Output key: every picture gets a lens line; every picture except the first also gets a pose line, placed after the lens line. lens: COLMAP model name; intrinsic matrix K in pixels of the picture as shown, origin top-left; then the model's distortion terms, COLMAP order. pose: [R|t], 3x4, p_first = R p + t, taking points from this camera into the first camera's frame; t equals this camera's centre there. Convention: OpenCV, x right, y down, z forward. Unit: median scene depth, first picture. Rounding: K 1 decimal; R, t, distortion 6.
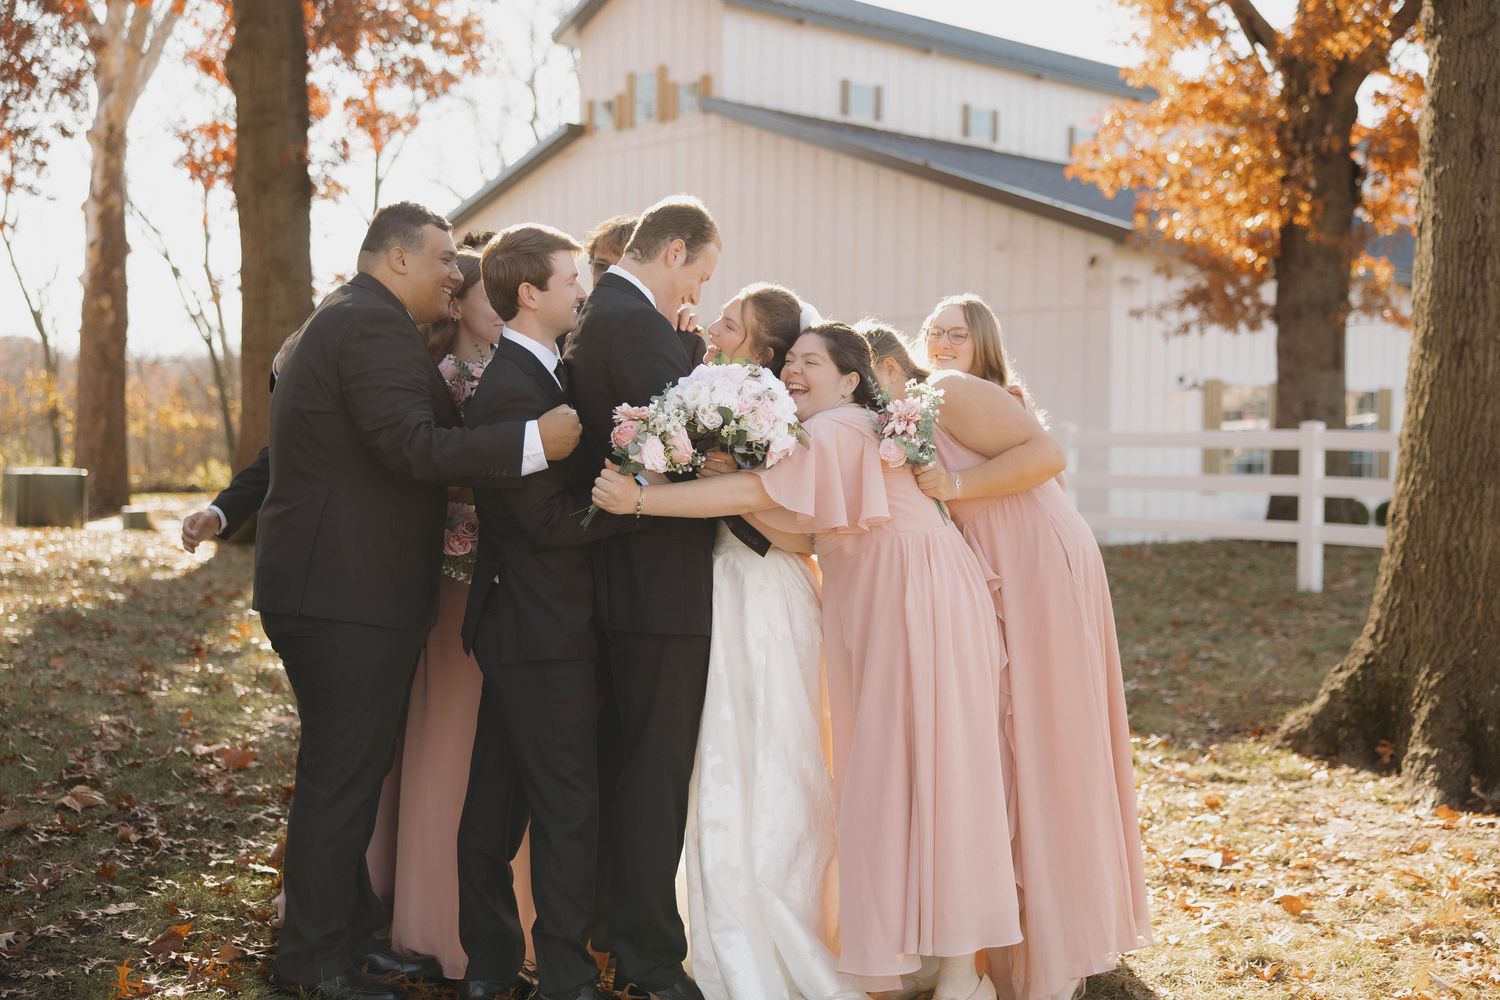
lens RADIAL K [[1718.3, 0, 744.1], [0, 1718.3, 501.1], [0, 0, 1]] dist [-0.003066, 0.000000]
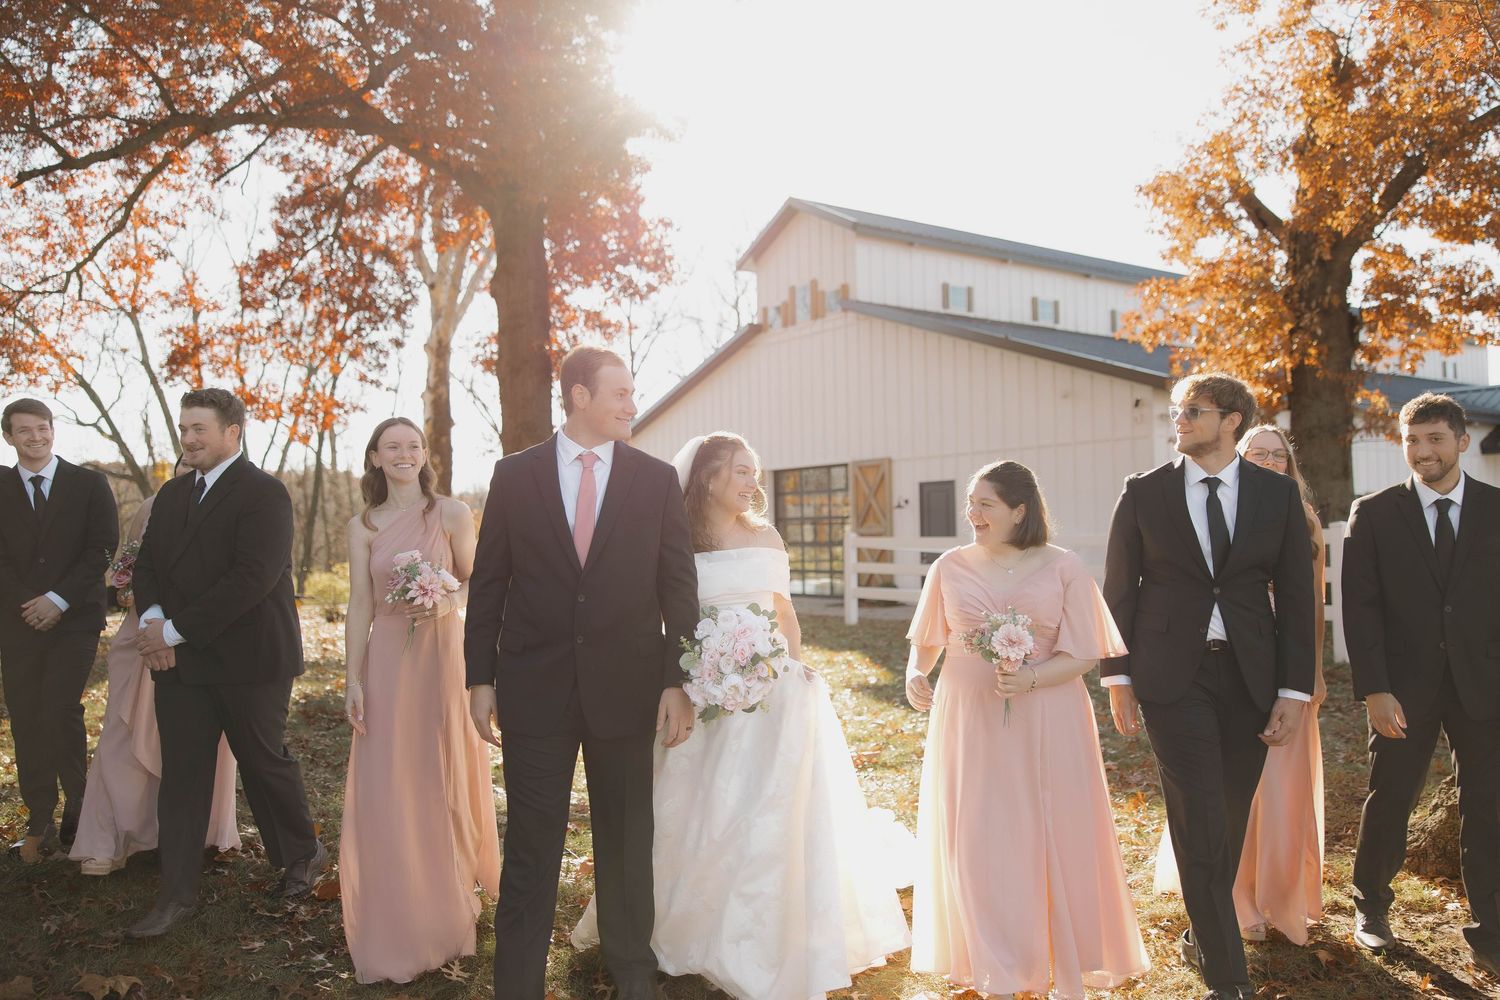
lens RADIAL K [[1128.3, 0, 744.6], [0, 1128.3, 502.0], [0, 0, 1]] dist [-0.004219, 0.006825]
pose [[0.991311, -0.028738, -0.128362, 0.014153], [0.019693, 0.997268, -0.071192, -0.008981], [0.130057, 0.068046, 0.989169, 0.122607]]
